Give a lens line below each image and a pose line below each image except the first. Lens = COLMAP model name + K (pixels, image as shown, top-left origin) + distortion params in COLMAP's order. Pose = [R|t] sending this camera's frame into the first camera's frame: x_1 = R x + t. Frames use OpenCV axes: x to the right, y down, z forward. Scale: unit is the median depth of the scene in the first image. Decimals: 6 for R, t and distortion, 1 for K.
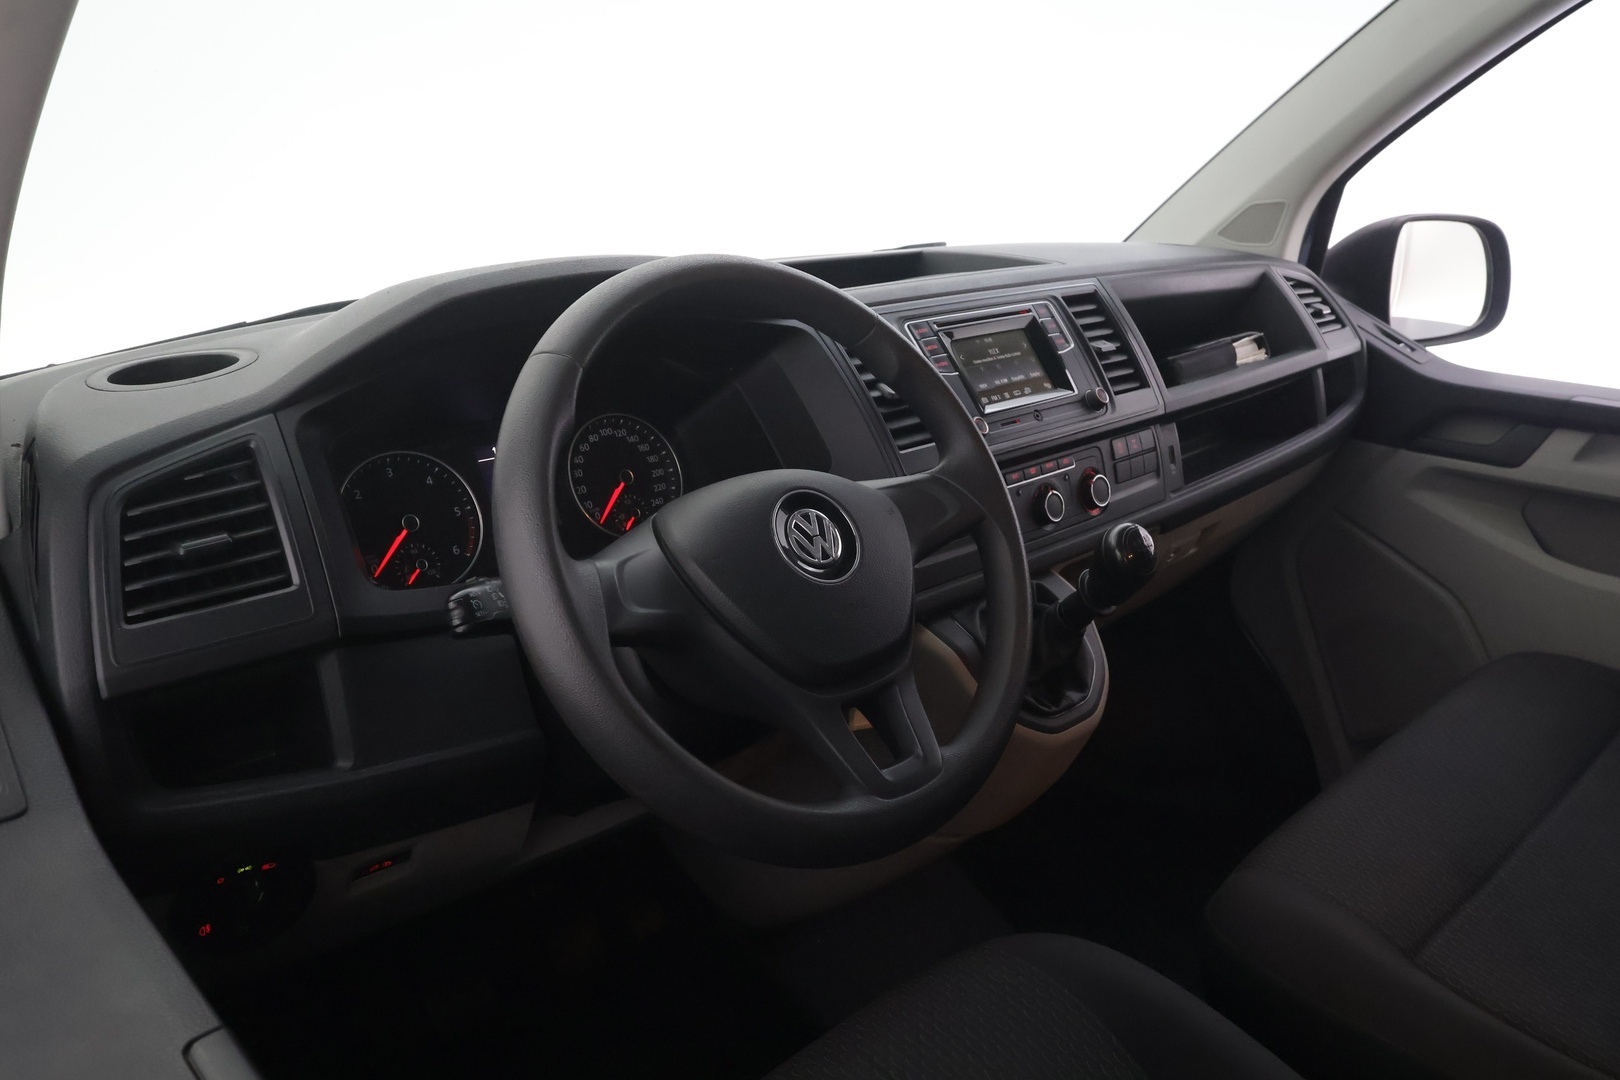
lens RADIAL K [[1271.3, 0, 811.5], [0, 1271.3, 526.3], [0, 0, 1]] dist [0.003323, -0.003875]
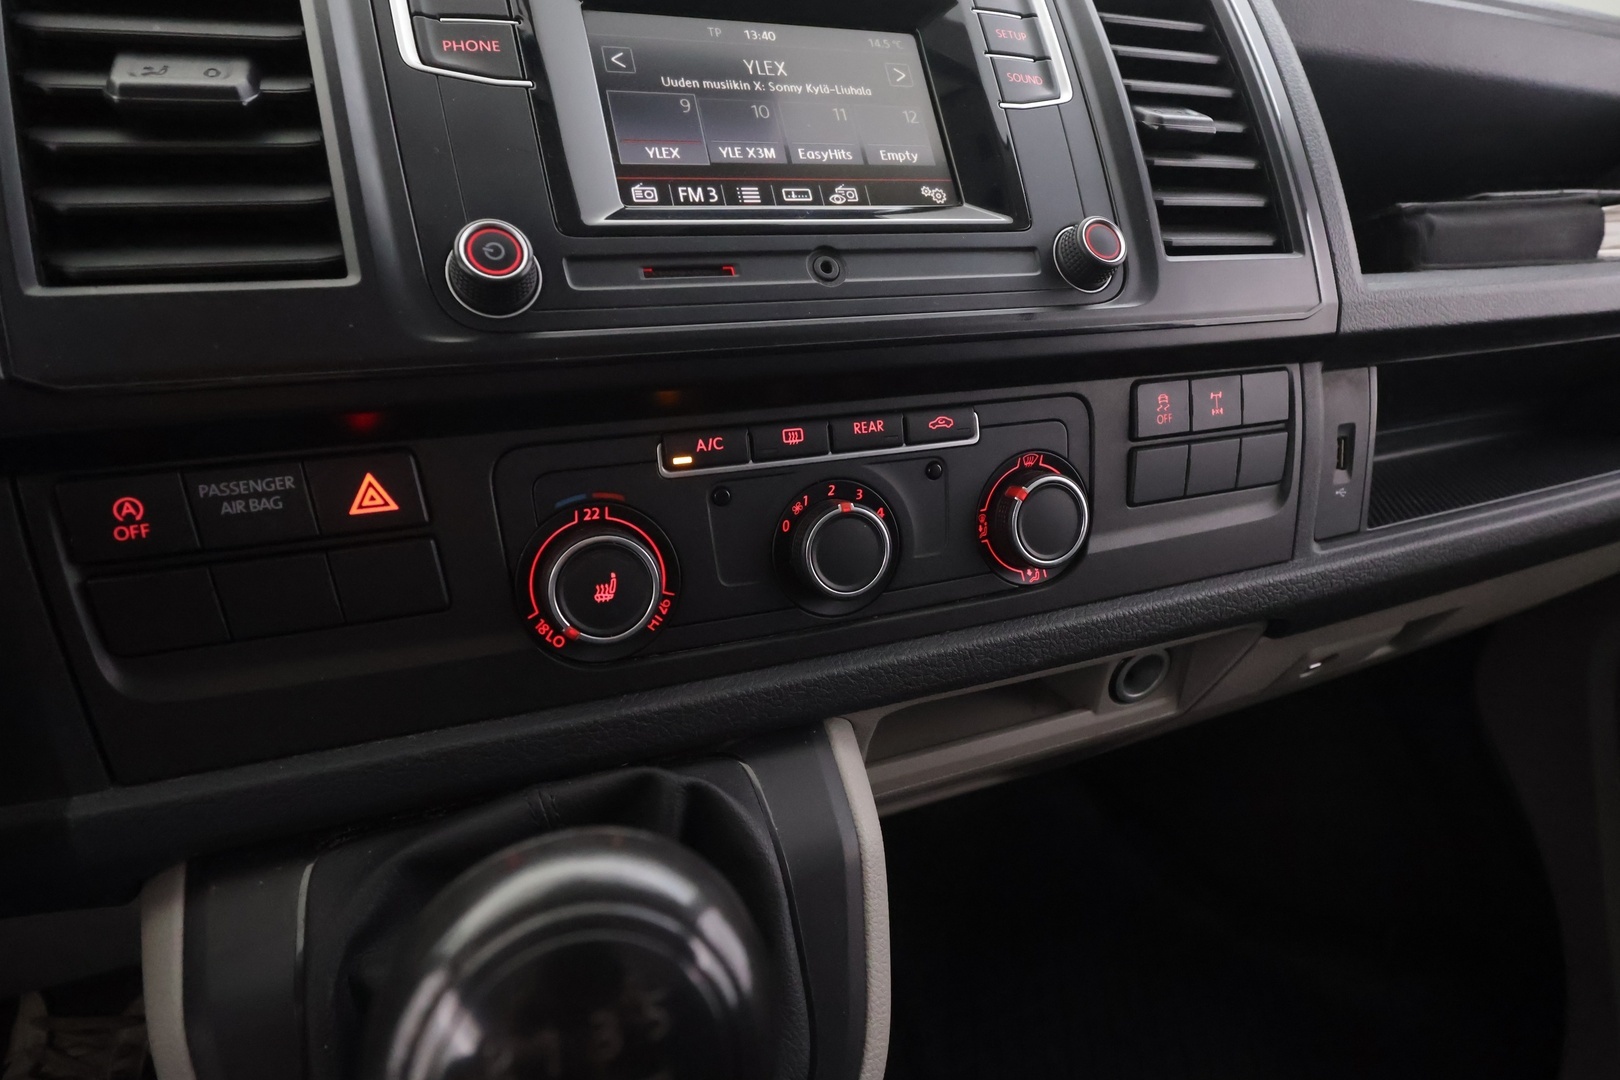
lens RADIAL K [[906.2, 0, 815.0], [0, 906.2, 543.2], [0, 0, 1]] dist [0.000186, 0.001719]
pose [[0.927924, 0.185307, -0.323449, 0.235556], [-0.143605, 0.978420, 0.148567, -0.047038], [0.343999, -0.091410, 0.934510, 0.702518]]
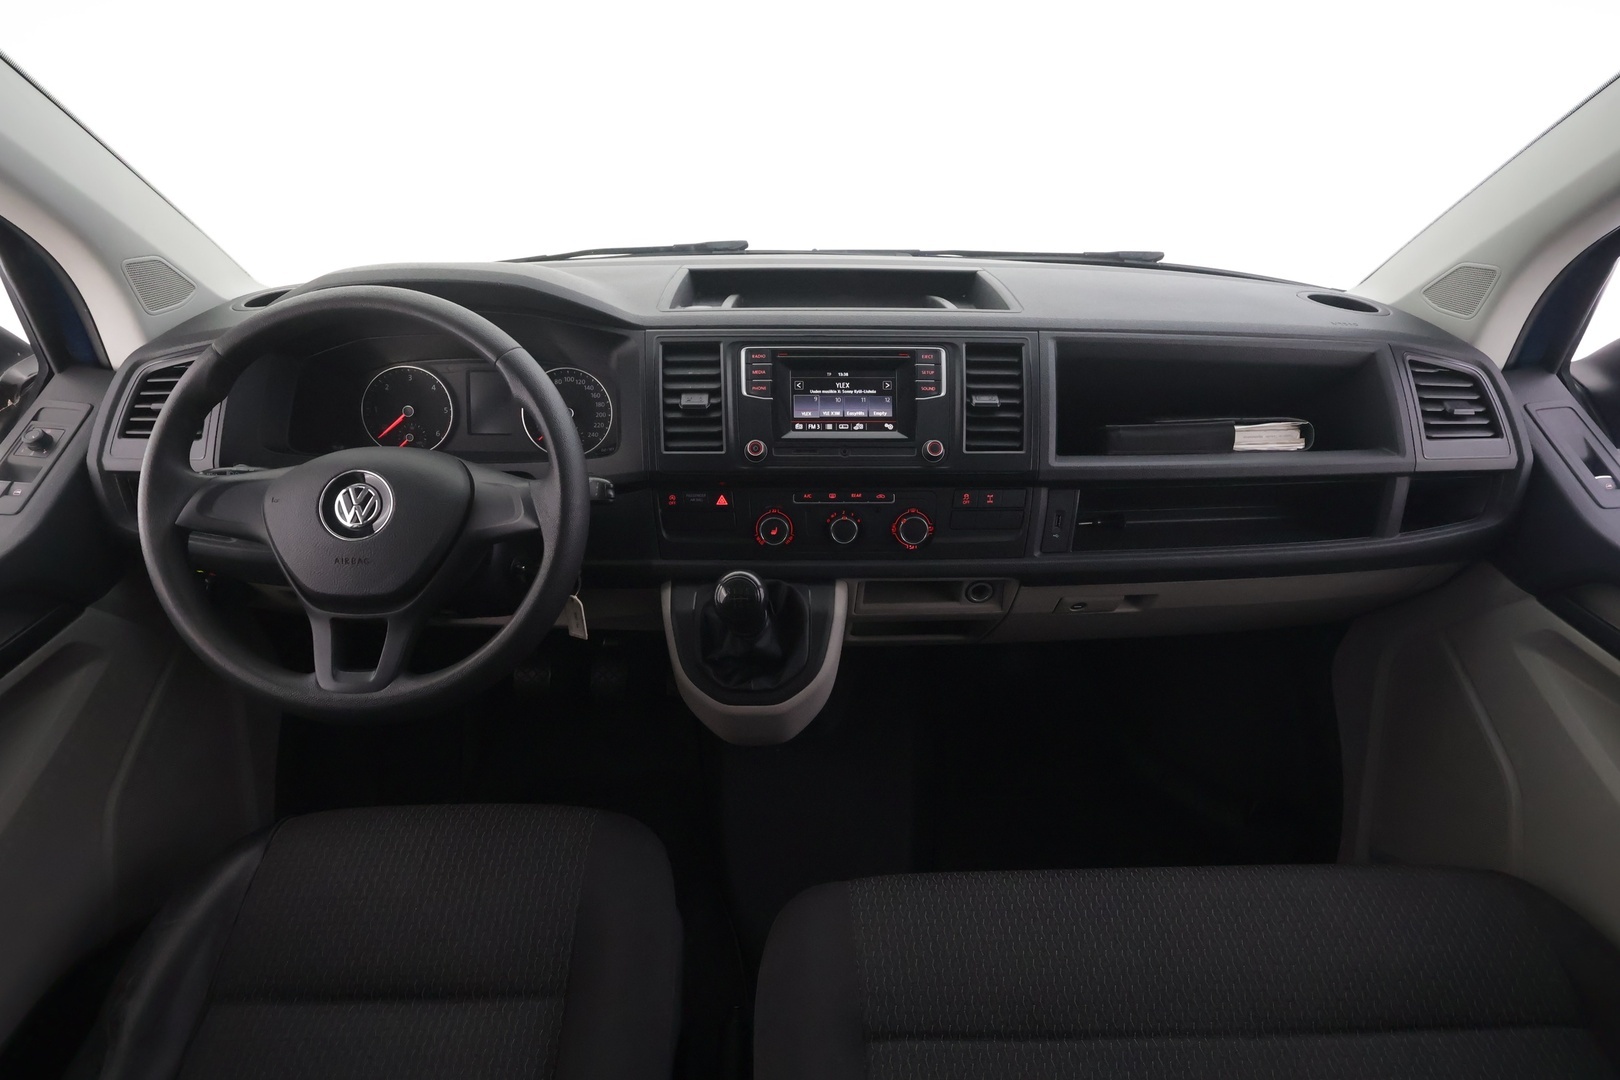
lens RADIAL K [[808.3, 0, 806.5], [0, 808.3, 543.7], [0, 0, 1]] dist [0.000385, 0.000493]
pose [[0.730848, 0.353133, -0.584087, 0.543015], [-0.213940, 0.931153, 0.295270, -0.194052], [0.648144, -0.090838, 0.756081, 0.382963]]
